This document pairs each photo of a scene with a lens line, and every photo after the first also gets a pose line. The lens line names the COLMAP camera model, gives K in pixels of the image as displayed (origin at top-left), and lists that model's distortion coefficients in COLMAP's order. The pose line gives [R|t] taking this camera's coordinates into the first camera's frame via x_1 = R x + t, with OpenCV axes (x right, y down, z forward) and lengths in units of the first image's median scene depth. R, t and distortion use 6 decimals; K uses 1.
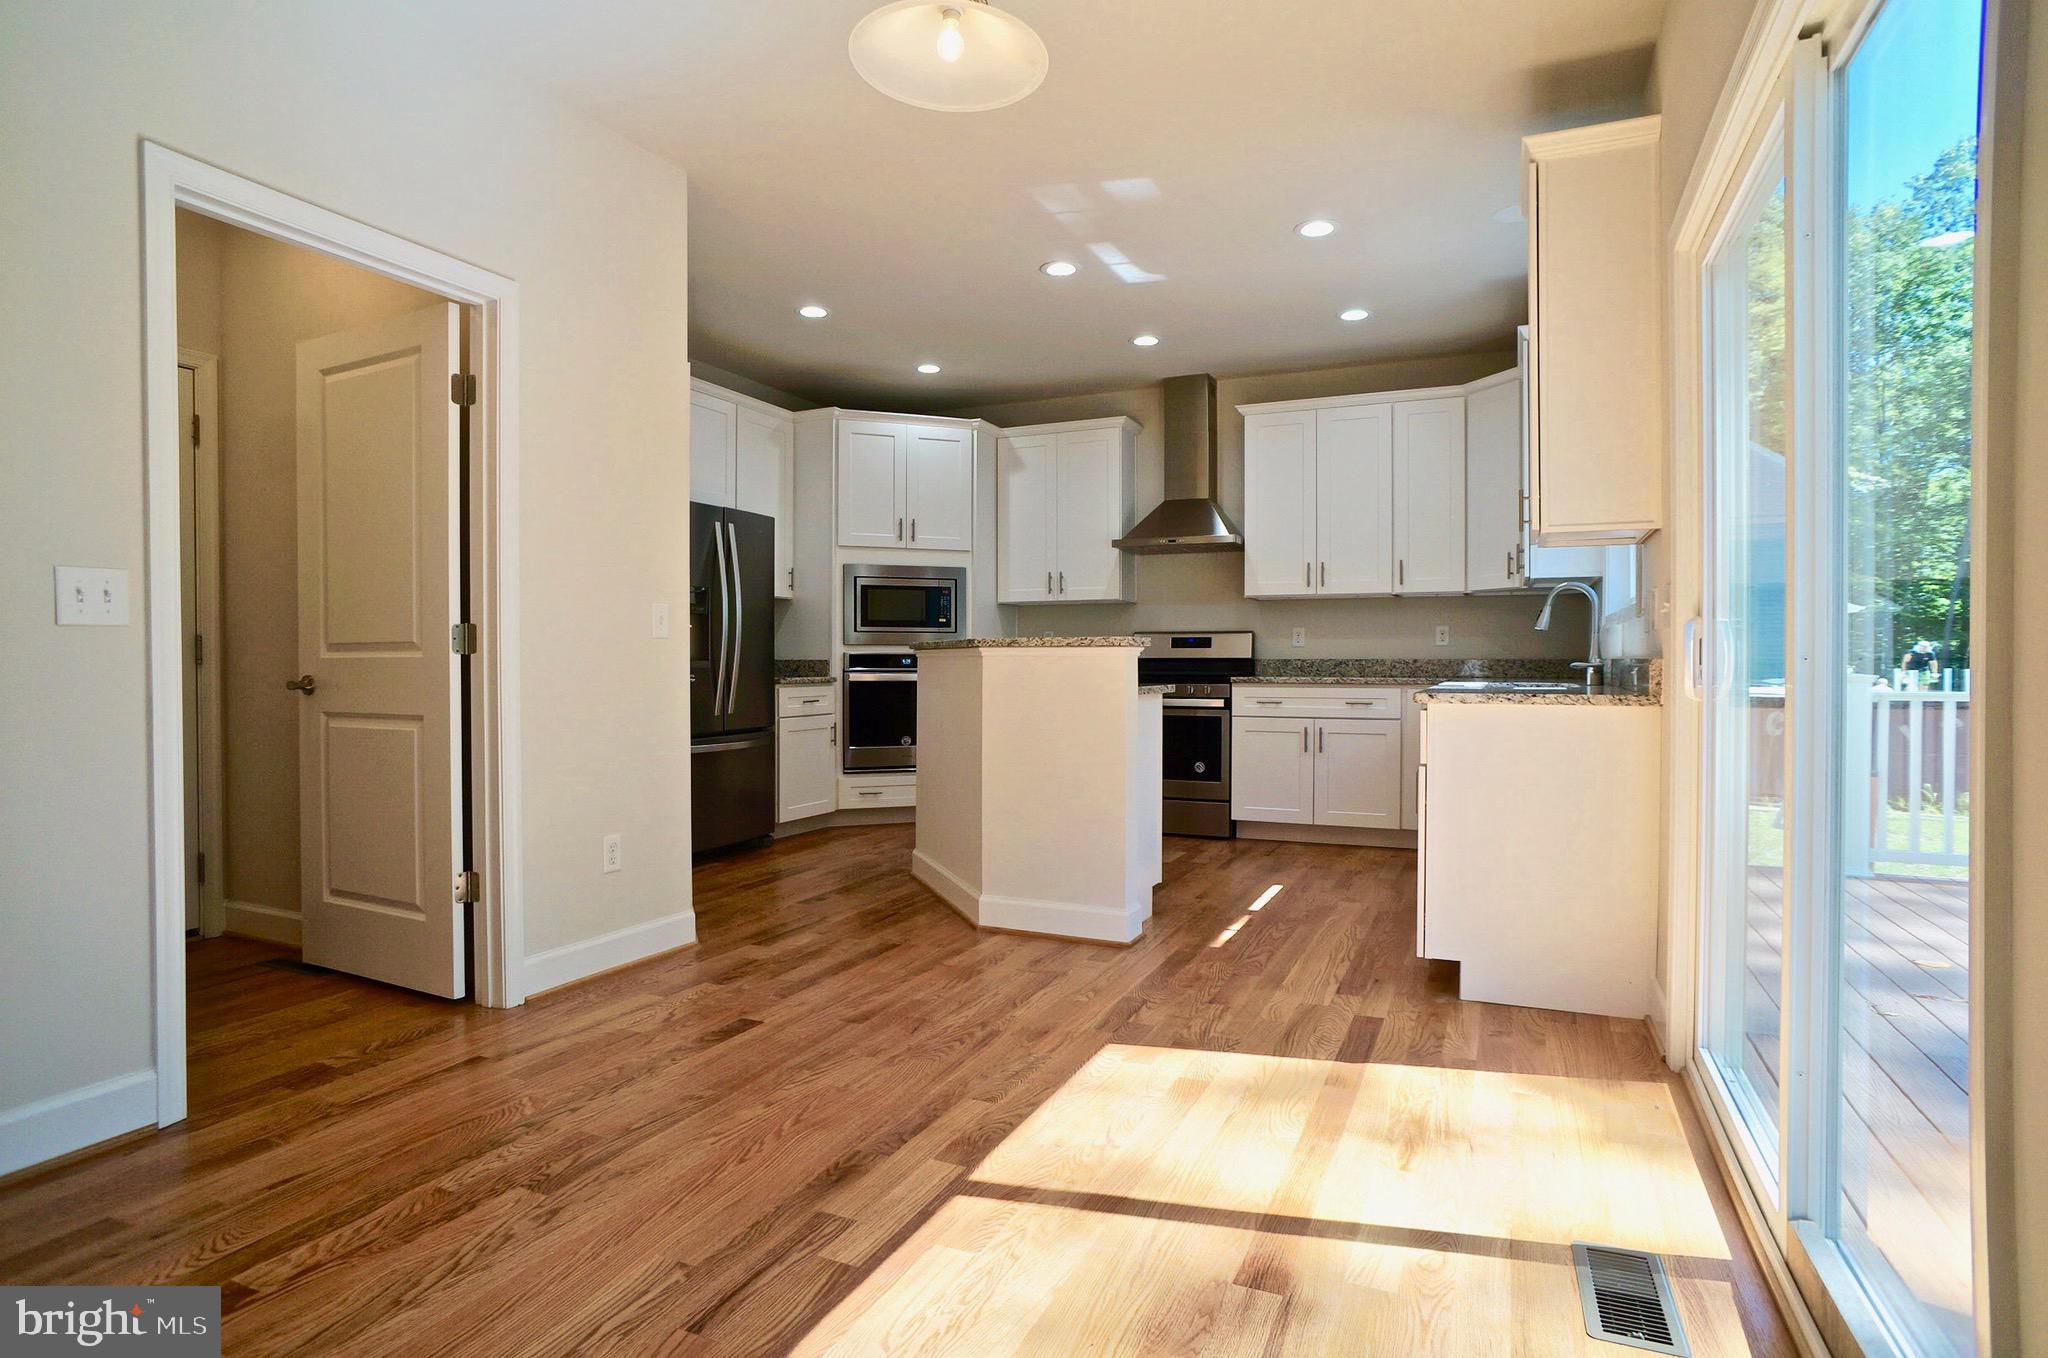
lens RADIAL K [[1073.3, 0, 1028.7], [0, 1073.3, 672.0], [0, 0, 1]] dist [-0.083019, 0.054362]
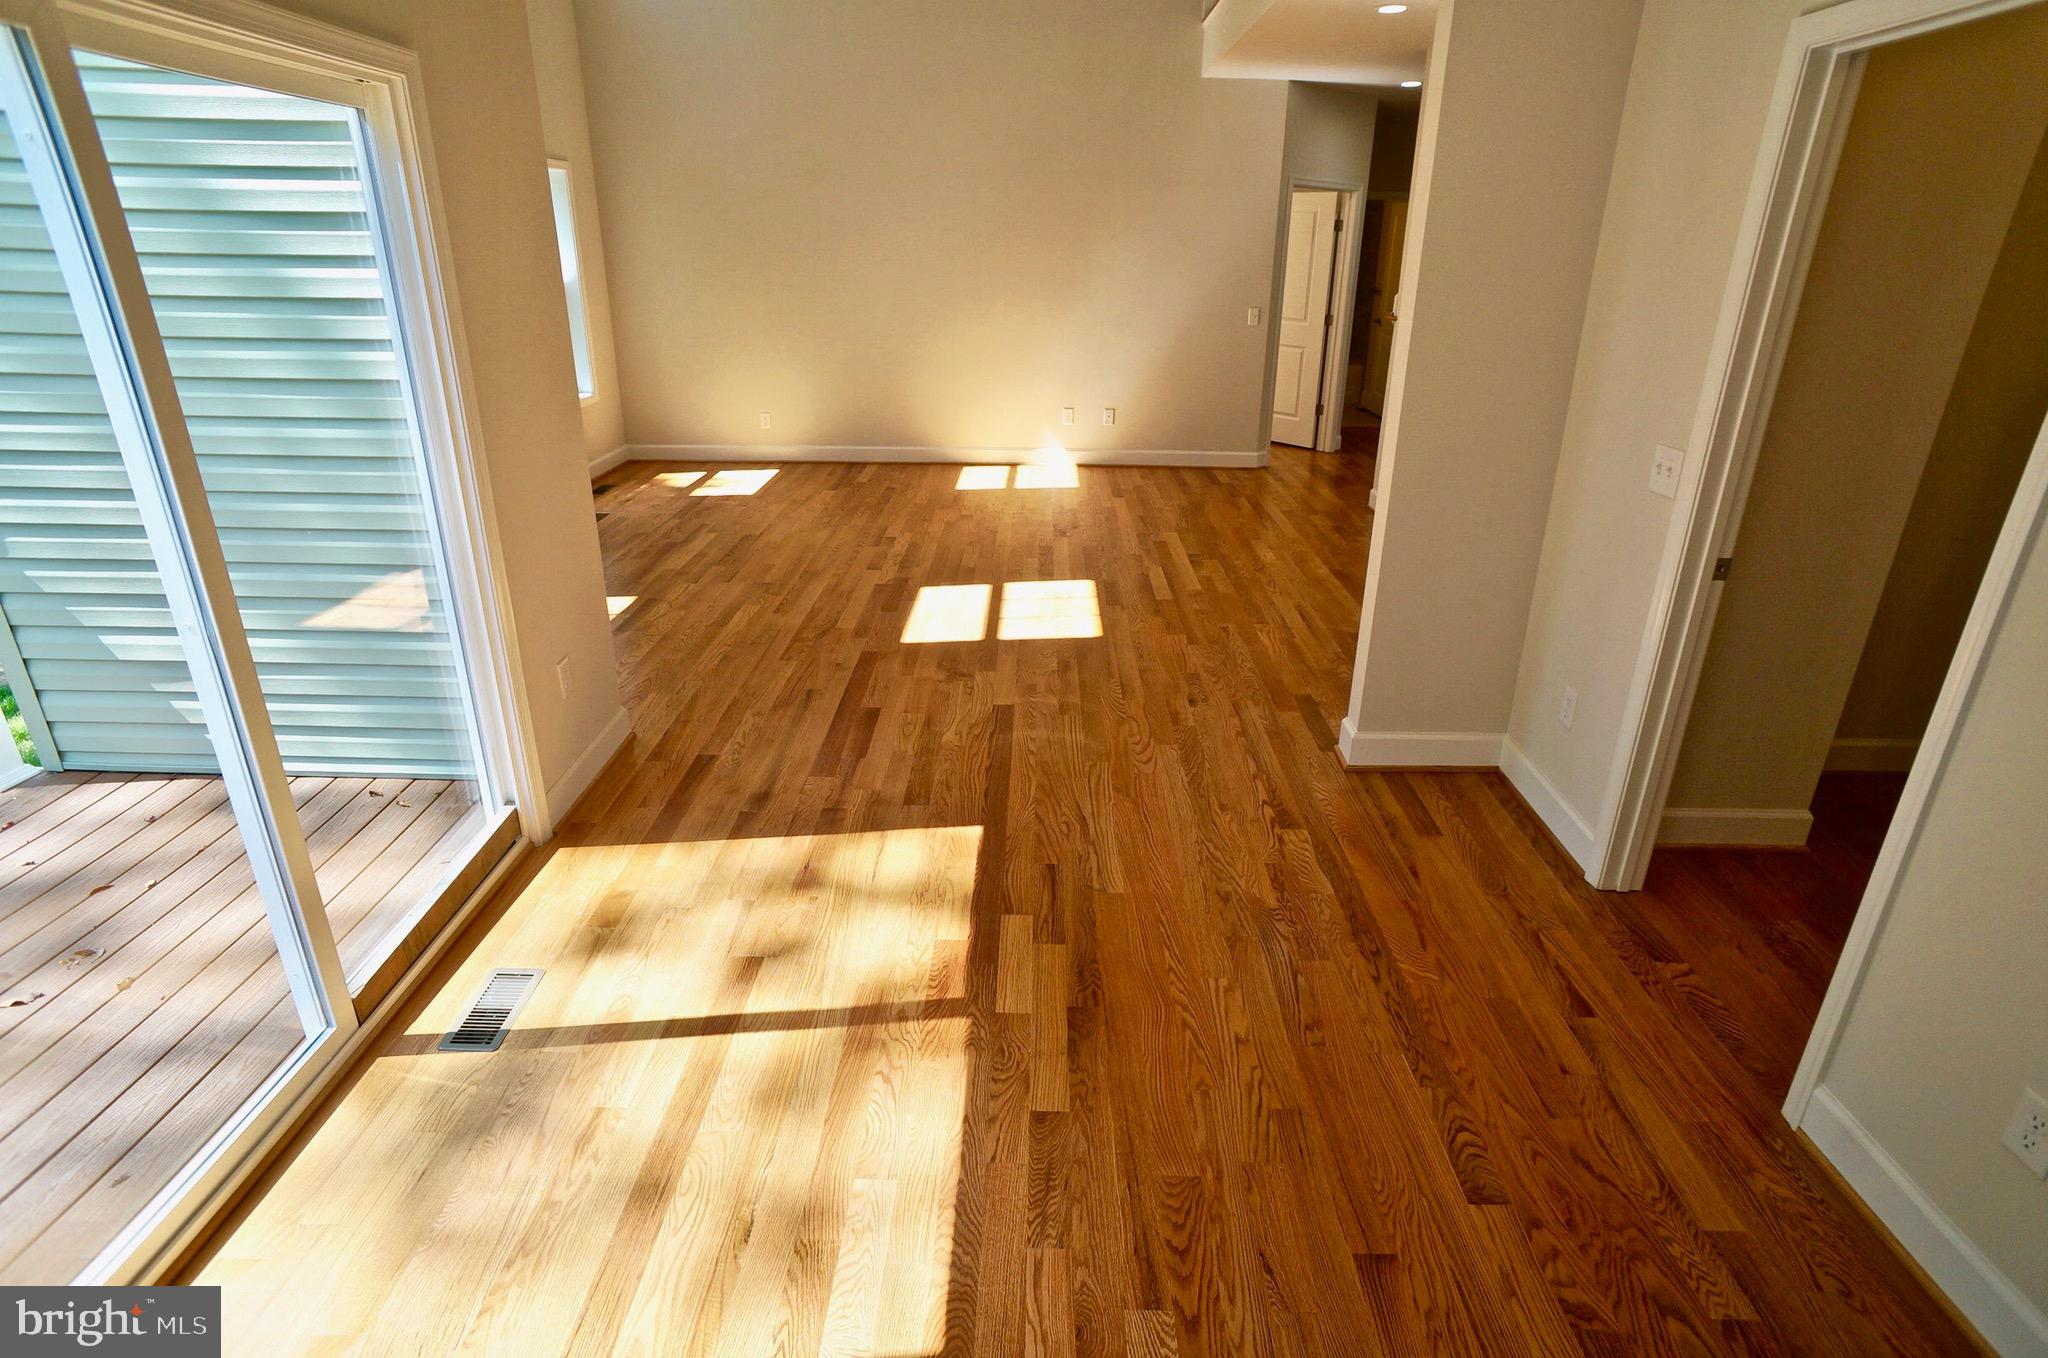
lens RADIAL K [[1073.3, 0, 1028.7], [0, 1073.3, 672.0], [0, 0, 1]] dist [-0.083019, 0.054362]
pose [[-0.913623, 0.137238, -0.382699, 0.105486], [-0.025071, 0.920496, 0.389946, -0.114825], [0.405789, 0.365858, -0.837546, 0.642870]]
